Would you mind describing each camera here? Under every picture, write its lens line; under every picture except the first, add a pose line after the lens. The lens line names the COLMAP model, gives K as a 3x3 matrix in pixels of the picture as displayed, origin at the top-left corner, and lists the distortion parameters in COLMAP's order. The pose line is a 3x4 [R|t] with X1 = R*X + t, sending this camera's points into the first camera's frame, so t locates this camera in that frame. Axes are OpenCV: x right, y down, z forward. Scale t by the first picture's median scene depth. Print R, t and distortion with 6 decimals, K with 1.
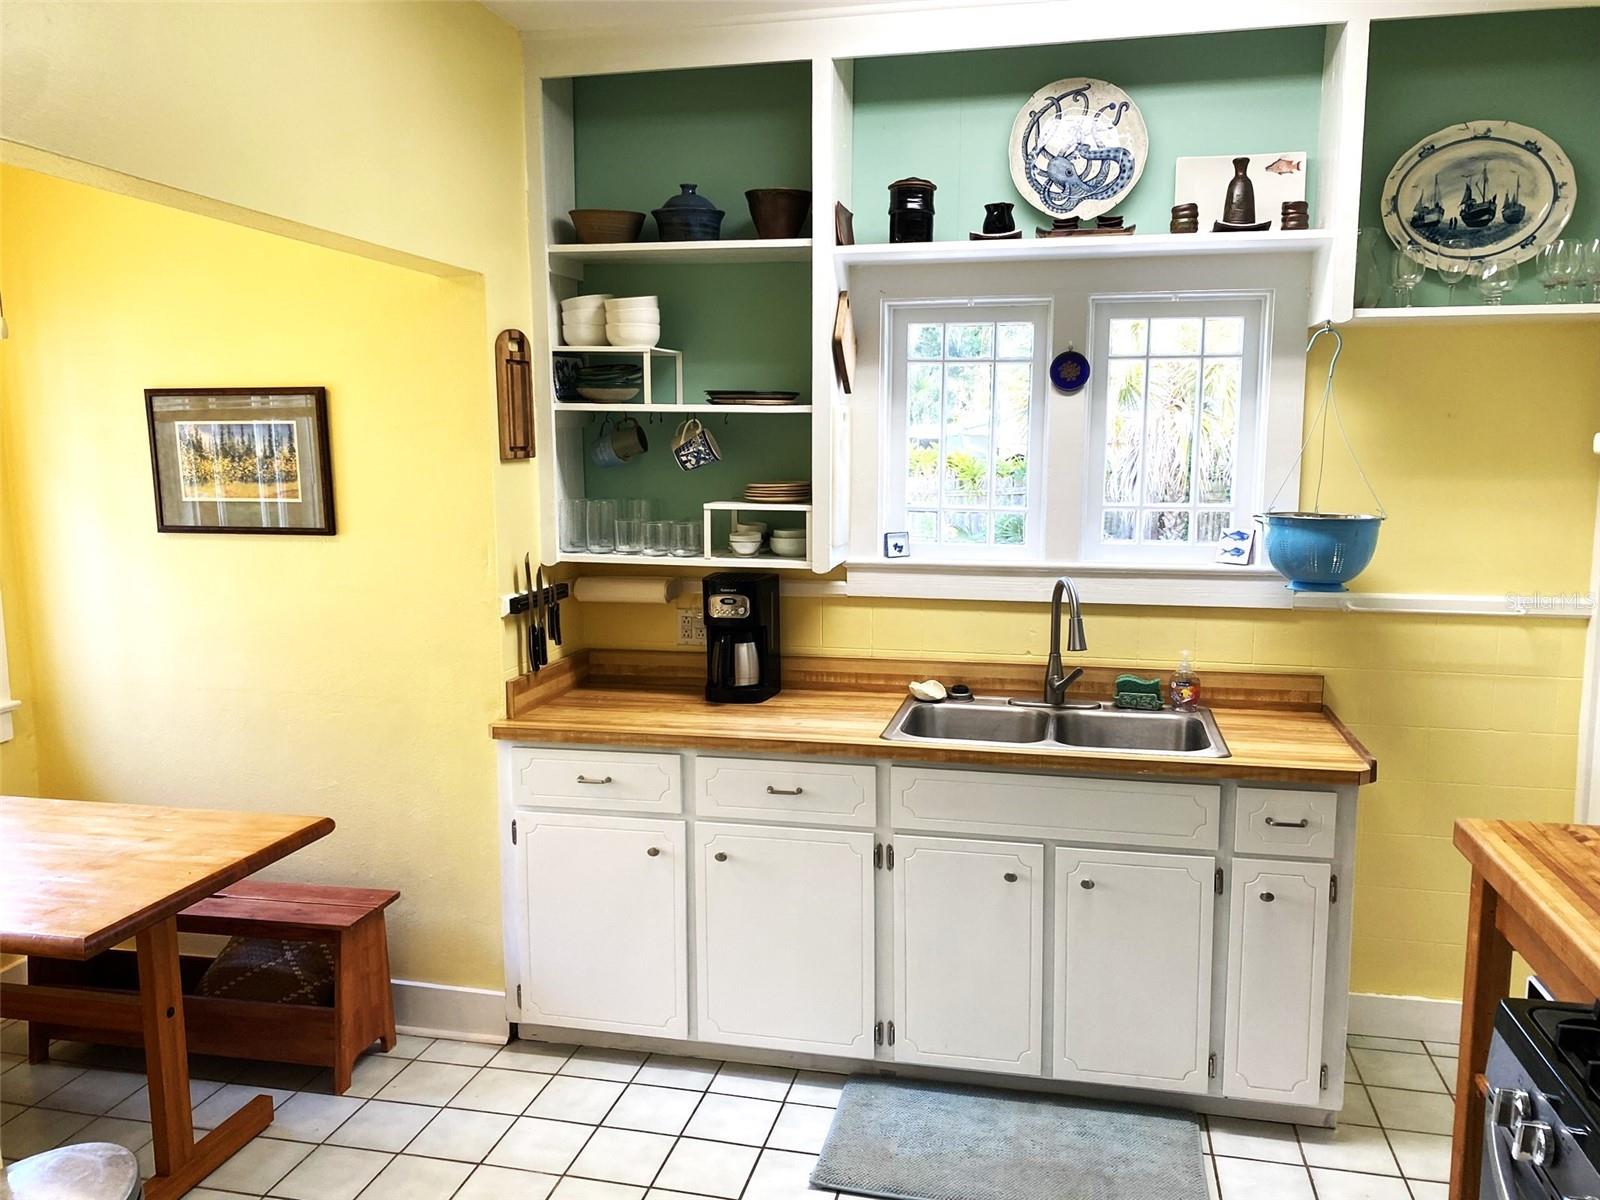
lens RADIAL K [[1217.0, 0, 810.8], [0, 1217.0, 602.7], [0, 0, 1]] dist [0.049414, -0.066252]
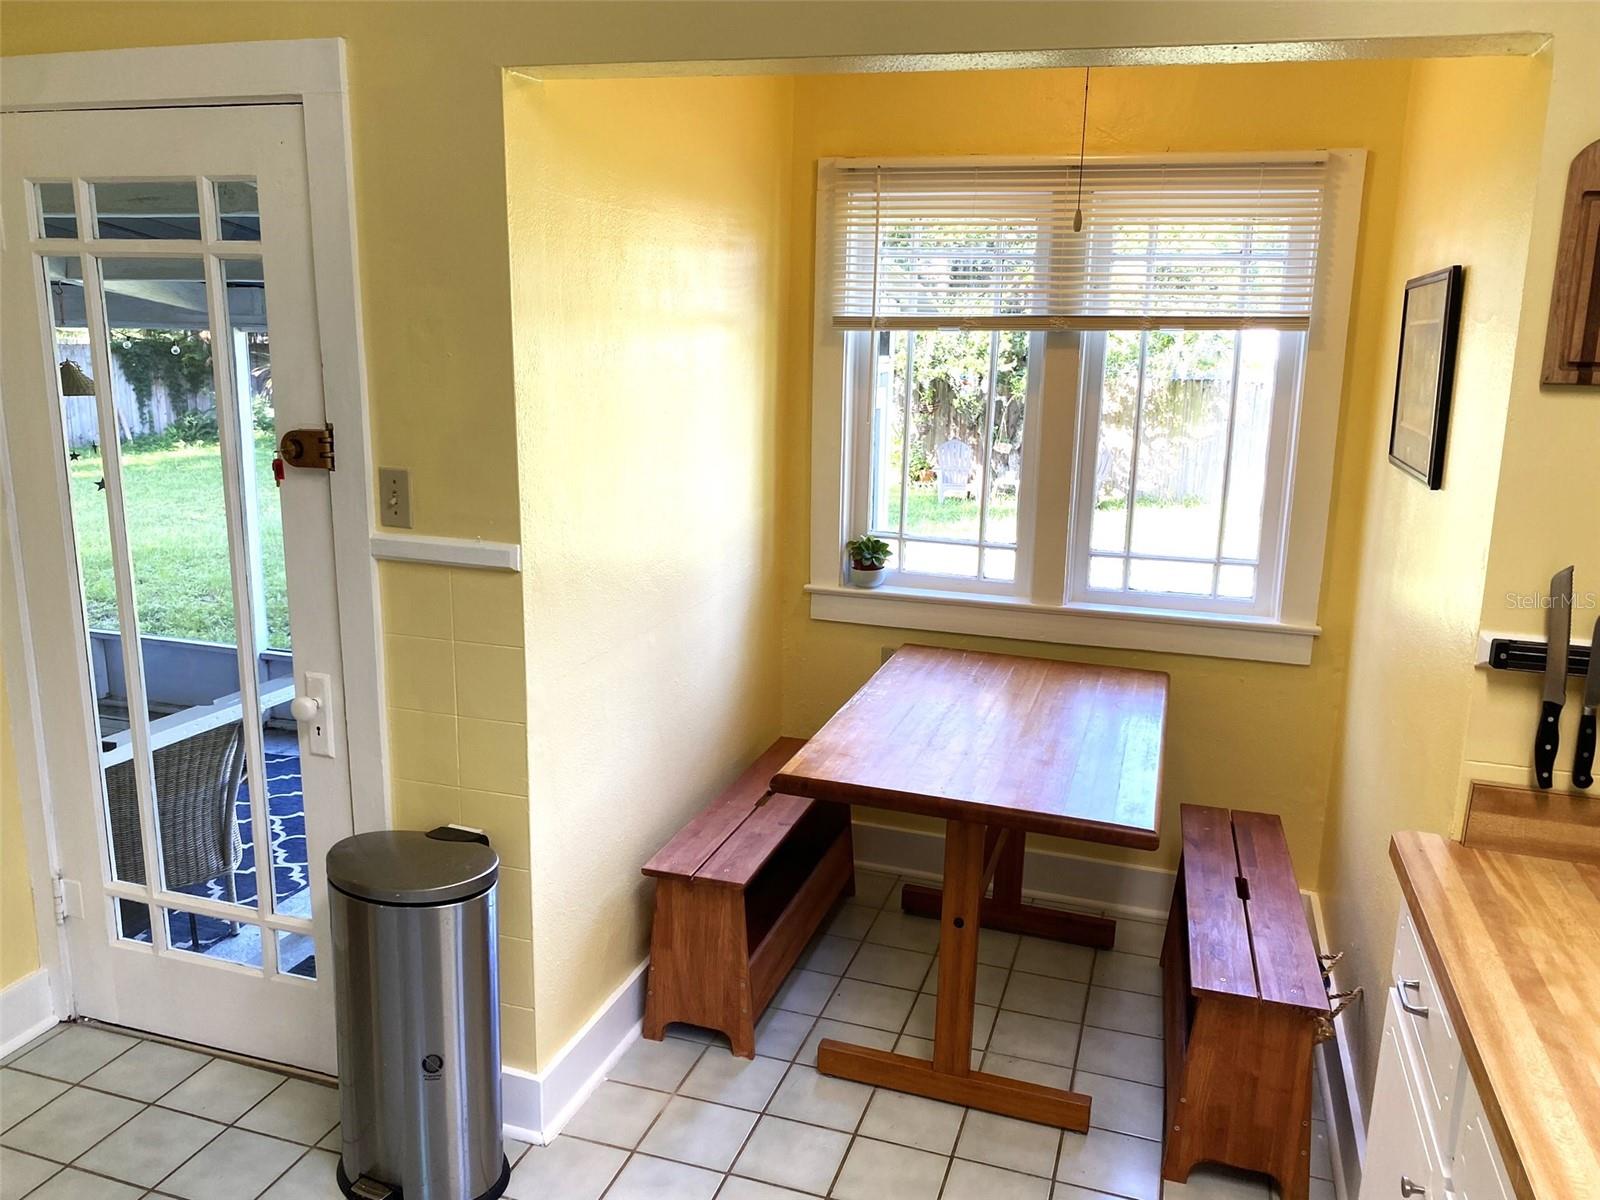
lens RADIAL K [[1217.0, 0, 797.1], [0, 1217.0, 592.9], [0, 0, 1]] dist [0.049414, -0.066252]
pose [[-0.097673, 0.207286, -0.973392, 0.329021], [-0.156754, 0.962656, 0.220729, -0.099186], [0.982796, 0.174142, -0.061533, 0.743587]]
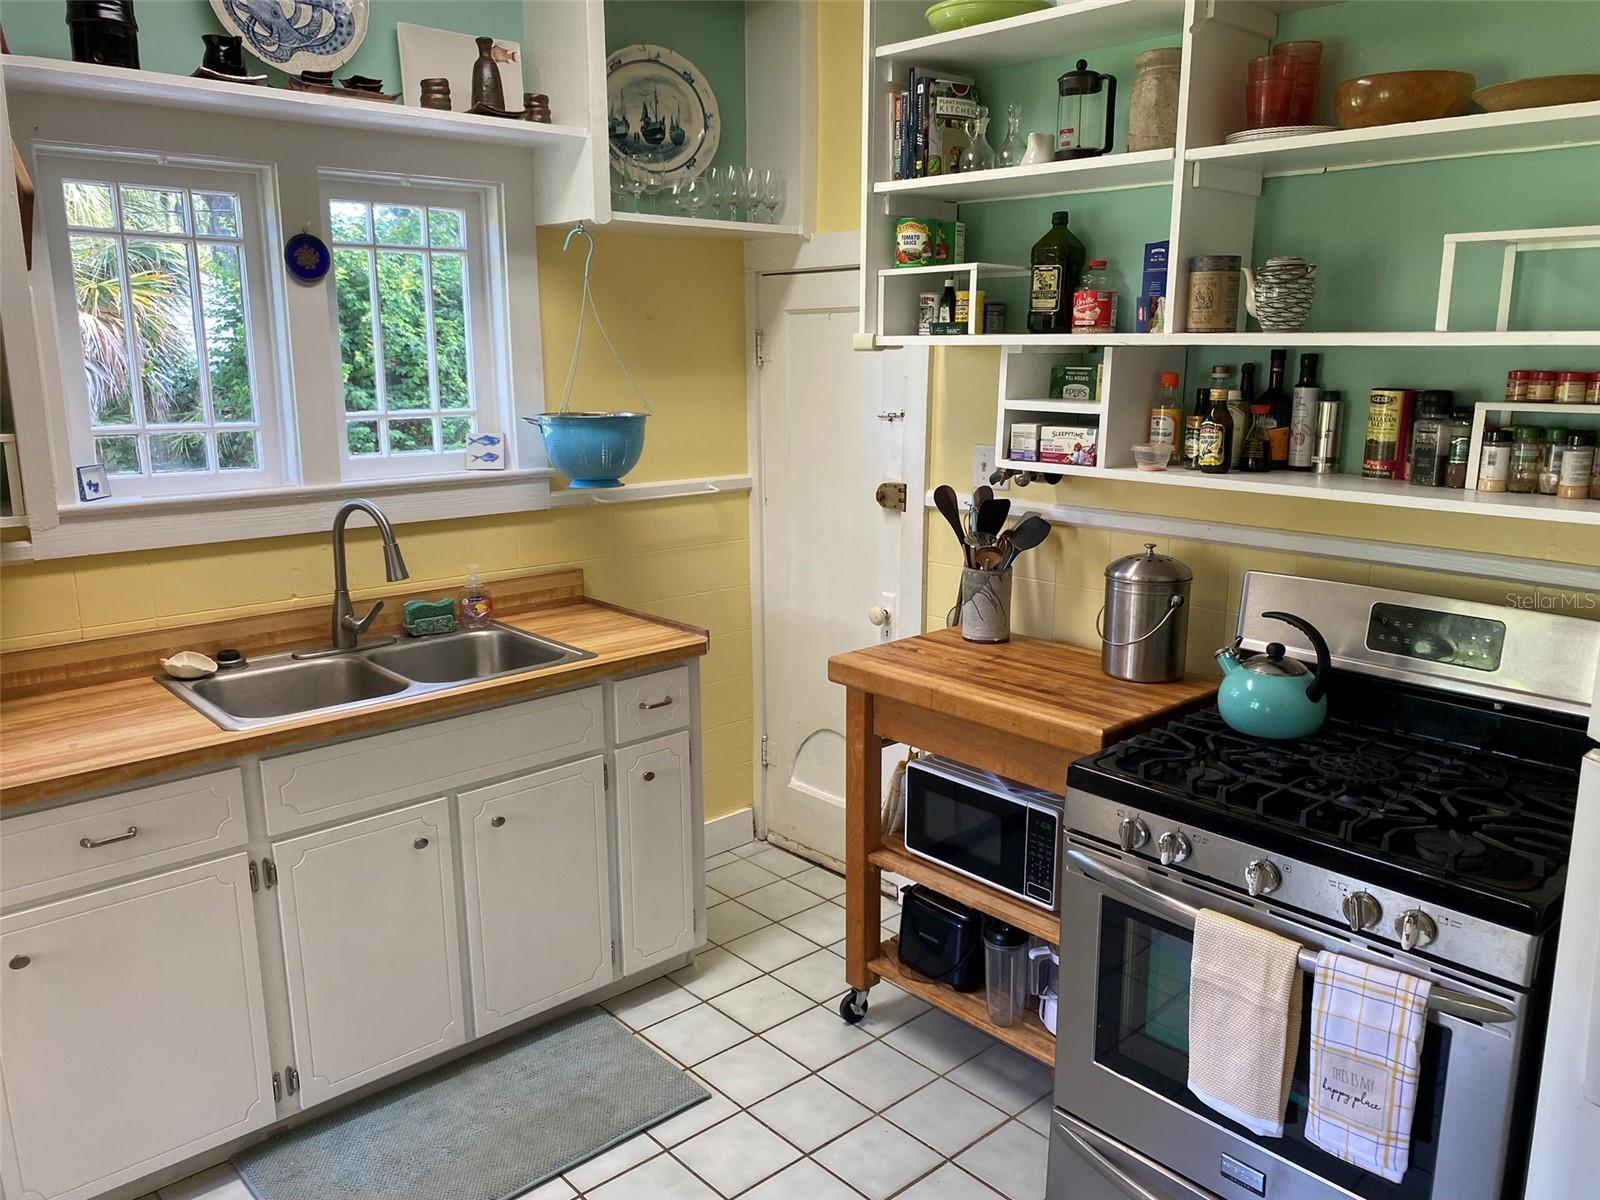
lens RADIAL K [[1217.0, 0, 796.2], [0, 1217.0, 610.2], [0, 0, 1]] dist [0.049414, -0.066252]
pose [[0.583235, -0.176527, 0.792891, -0.321712], [0.115073, 0.984213, 0.134476, -0.025592], [-0.804112, 0.012809, 0.594340, 0.238913]]
